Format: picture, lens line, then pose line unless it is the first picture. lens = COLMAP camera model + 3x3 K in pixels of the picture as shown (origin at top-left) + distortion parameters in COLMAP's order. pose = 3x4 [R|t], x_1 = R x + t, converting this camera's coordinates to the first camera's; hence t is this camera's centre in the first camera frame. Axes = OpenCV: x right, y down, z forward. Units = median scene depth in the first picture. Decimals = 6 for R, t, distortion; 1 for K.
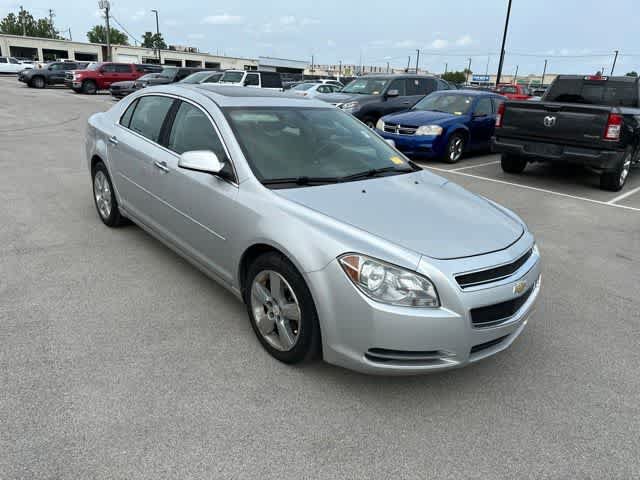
lens RADIAL K [[467.8, 0, 316.7], [0, 467.8, 238.5], [0, 0, 1]] dist [0.020735, -0.024641]
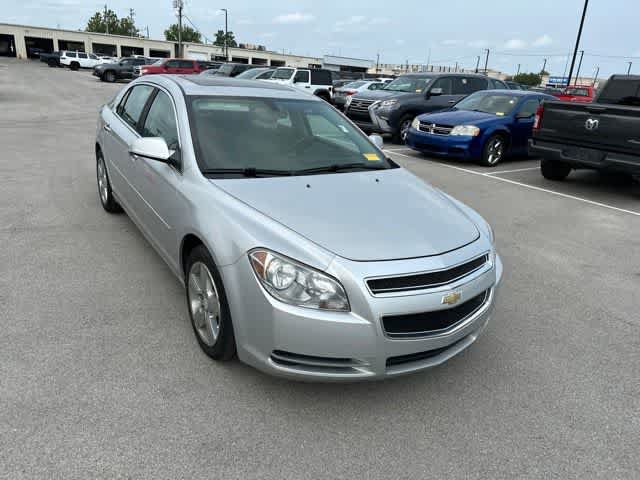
lens RADIAL K [[467.8, 0, 317.3], [0, 467.8, 238.2], [0, 0, 1]] dist [0.020735, -0.024641]
pose [[0.989771, 0.059722, -0.129560, 0.104351], [-0.059689, 0.998208, 0.004140, 0.000224], [0.129575, 0.003636, 0.991563, 0.024994]]
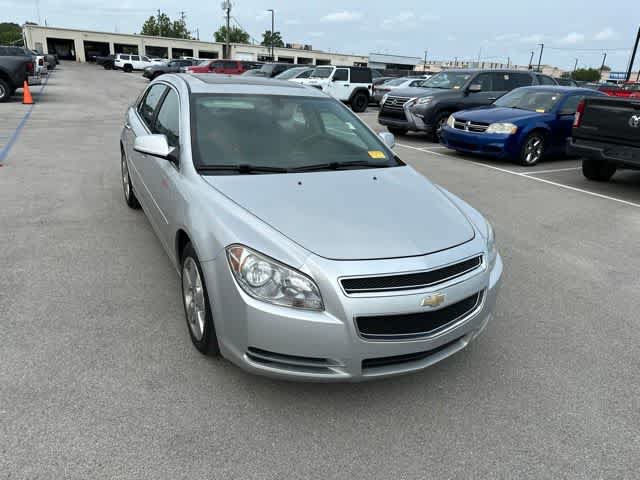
lens RADIAL K [[467.8, 0, 316.8], [0, 467.8, 240.4], [0, 0, 1]] dist [0.020735, -0.024641]
pose [[0.971056, 0.080728, -0.224797, 0.149021], [-0.078979, 0.996735, 0.016779, -0.001653], [0.225418, 0.001461, 0.974261, 0.038039]]
